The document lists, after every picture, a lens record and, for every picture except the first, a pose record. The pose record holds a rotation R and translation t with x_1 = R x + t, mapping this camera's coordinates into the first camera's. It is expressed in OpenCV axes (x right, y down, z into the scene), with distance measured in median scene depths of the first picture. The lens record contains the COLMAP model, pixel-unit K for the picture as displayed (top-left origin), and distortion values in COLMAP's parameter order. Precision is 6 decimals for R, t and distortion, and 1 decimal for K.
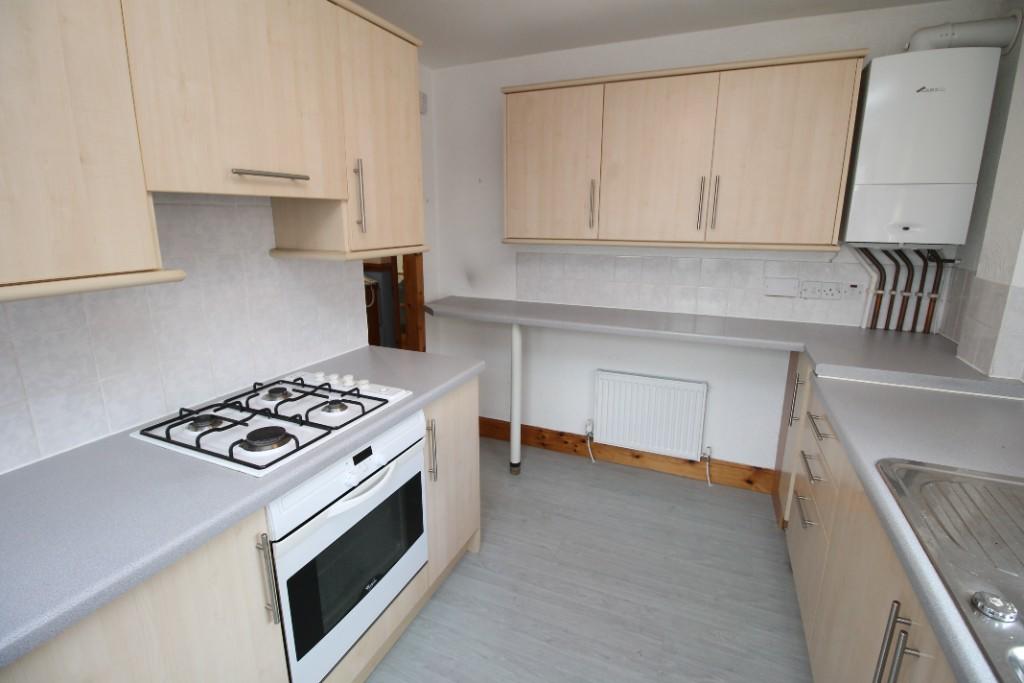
lens RADIAL K [[476.4, 0, 515.0], [0, 476.4, 328.8], [0, 0, 1]] dist [-0.033473, -0.000482]
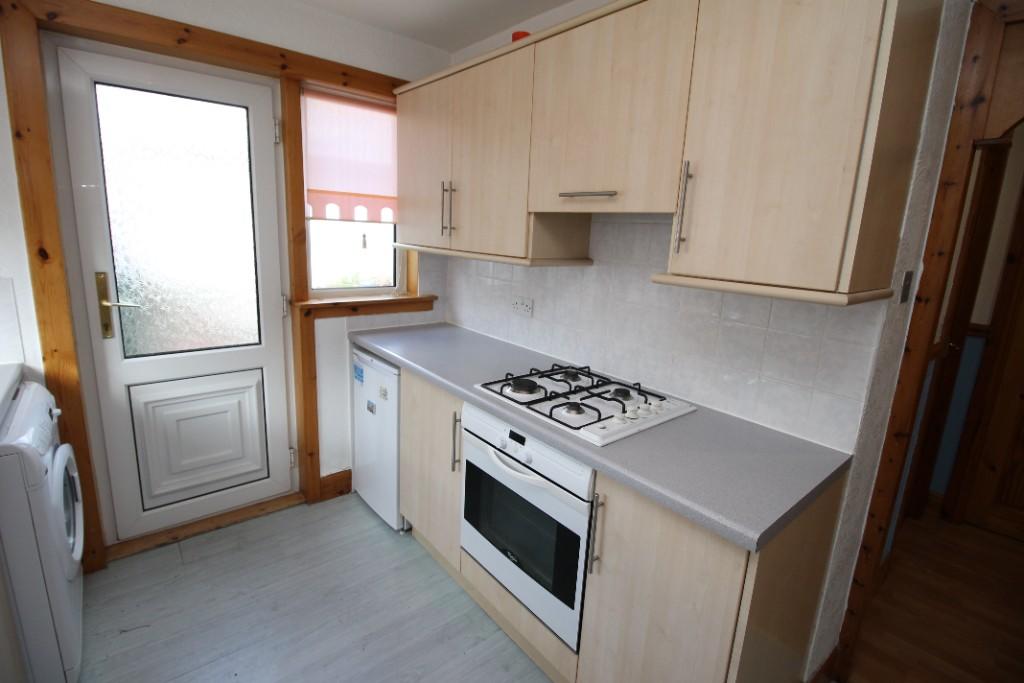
lens RADIAL K [[476.4, 0, 515.0], [0, 476.4, 328.8], [0, 0, 1]] dist [-0.033473, -0.000482]
pose [[-0.439800, 0.151589, -0.885210, 0.639189], [-0.258287, 0.922662, 0.286327, -0.290976], [0.860153, 0.354565, -0.366633, 1.320060]]
